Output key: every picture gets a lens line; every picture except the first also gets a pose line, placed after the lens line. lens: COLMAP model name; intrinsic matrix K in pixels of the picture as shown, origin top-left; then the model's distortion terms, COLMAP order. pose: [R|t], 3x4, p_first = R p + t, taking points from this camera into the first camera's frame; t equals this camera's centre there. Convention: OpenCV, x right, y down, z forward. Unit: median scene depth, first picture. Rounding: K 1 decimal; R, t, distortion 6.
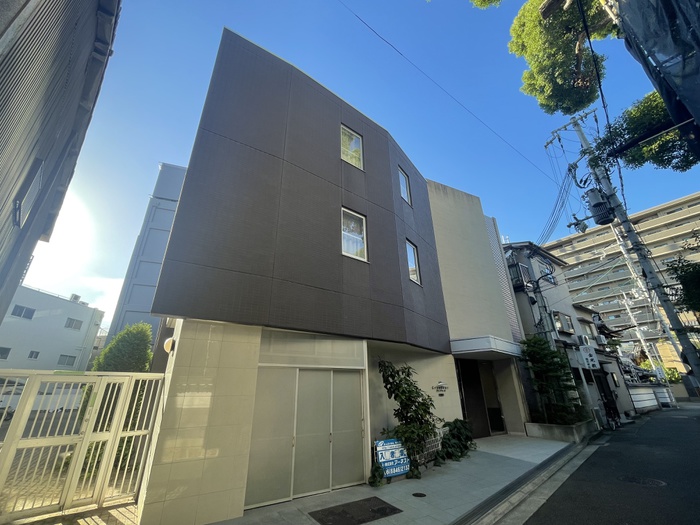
lens RADIAL K [[311.2, 0, 350.6], [0, 311.2, 245.0], [0, 0, 1]] dist [0.001550, 0.000122]
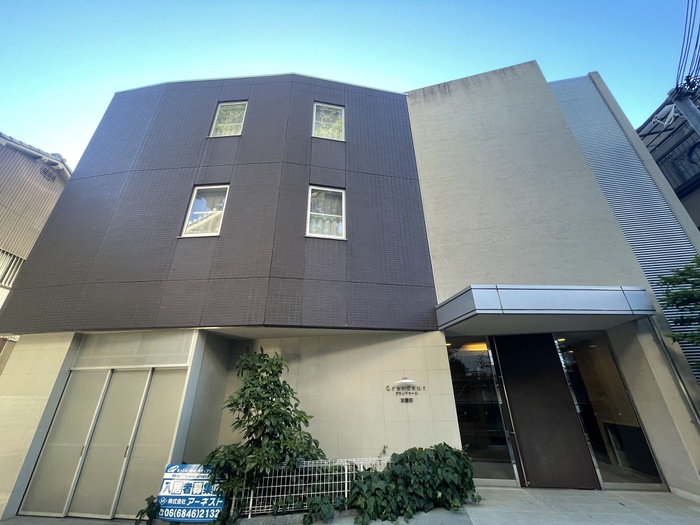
lens RADIAL K [[276.6, 0, 350.0], [0, 276.6, 262.5], [0, 0, 1]] dist [-0.001166, 0.000099]
pose [[0.716493, -0.287470, -0.635609, 0.624345], [0.298375, 0.949881, -0.093264, 0.246696], [0.630563, -0.122827, 0.766357, 0.556008]]
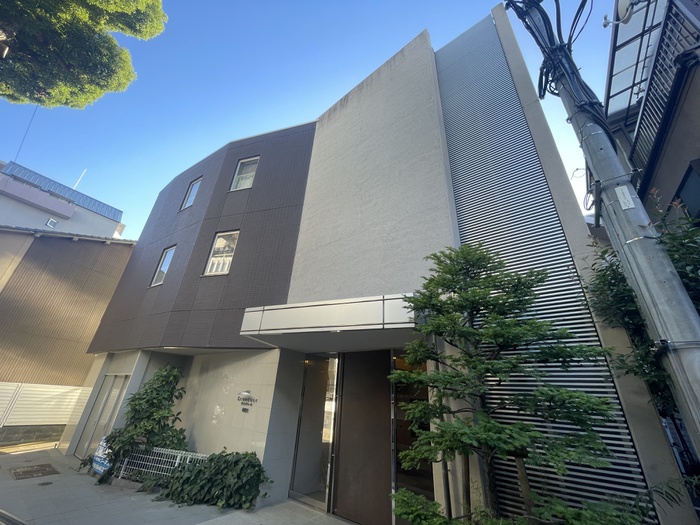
lens RADIAL K [[276.6, 0, 350.0], [0, 276.6, 262.5], [0, 0, 1]] dist [-0.001166, 0.000099]
pose [[0.305356, -0.386823, -0.870130, 1.015760], [0.354653, 0.894231, -0.273079, 0.437517], [0.883730, -0.225208, 0.410247, 1.024753]]
